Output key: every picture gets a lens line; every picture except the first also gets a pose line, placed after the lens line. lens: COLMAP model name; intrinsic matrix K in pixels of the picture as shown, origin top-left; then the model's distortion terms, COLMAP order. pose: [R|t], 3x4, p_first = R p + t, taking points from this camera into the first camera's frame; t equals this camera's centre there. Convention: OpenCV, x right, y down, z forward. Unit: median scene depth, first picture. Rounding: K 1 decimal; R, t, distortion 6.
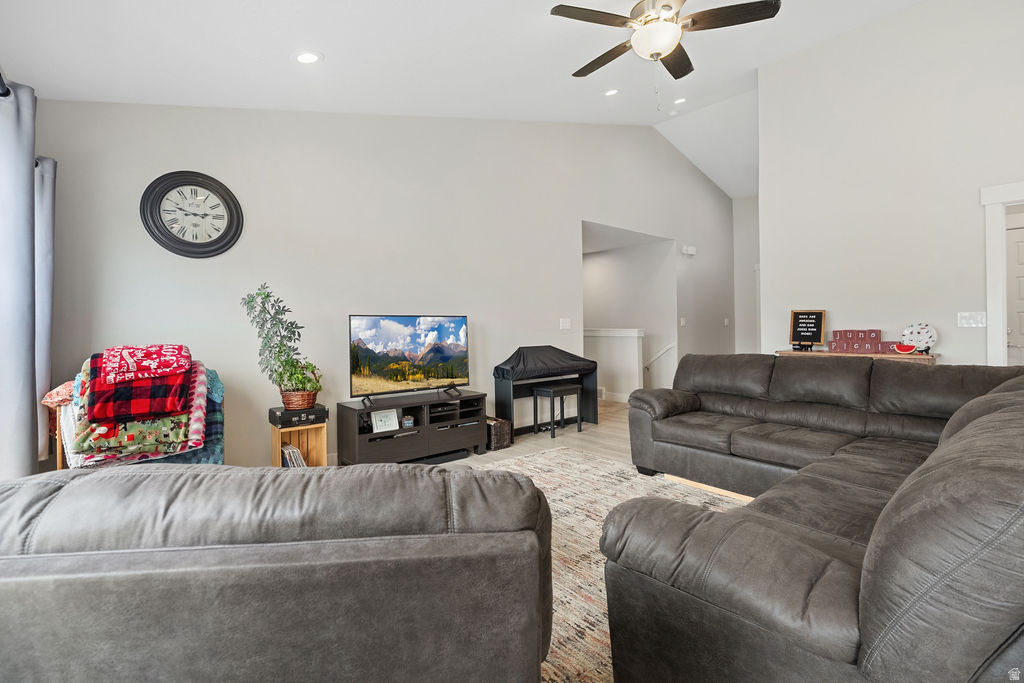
lens RADIAL K [[464.3, 0, 506.7], [0, 464.3, 327.1], [0, 0, 1]] dist [-0.005484, 0.000009]
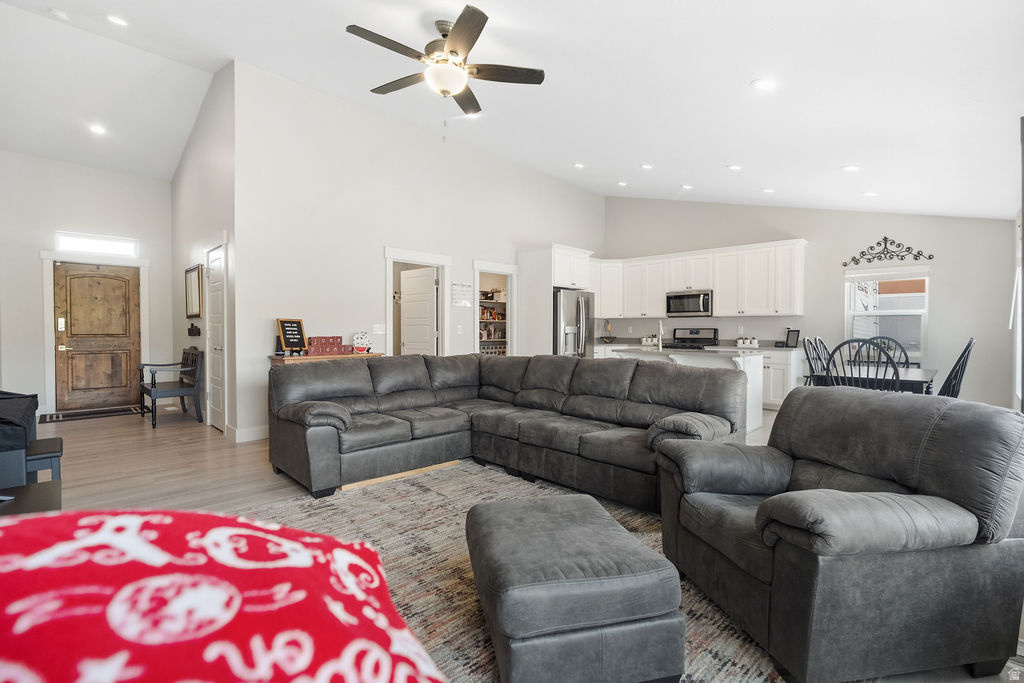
lens RADIAL K [[464.3, 0, 514.2], [0, 464.3, 337.7], [0, 0, 1]] dist [-0.005484, 0.000009]
pose [[-0.082242, -0.005453, 0.996597, -0.601792], [0.000401, 0.999985, 0.005505, 0.002827], [-0.996612, 0.000852, -0.082238, 0.673345]]
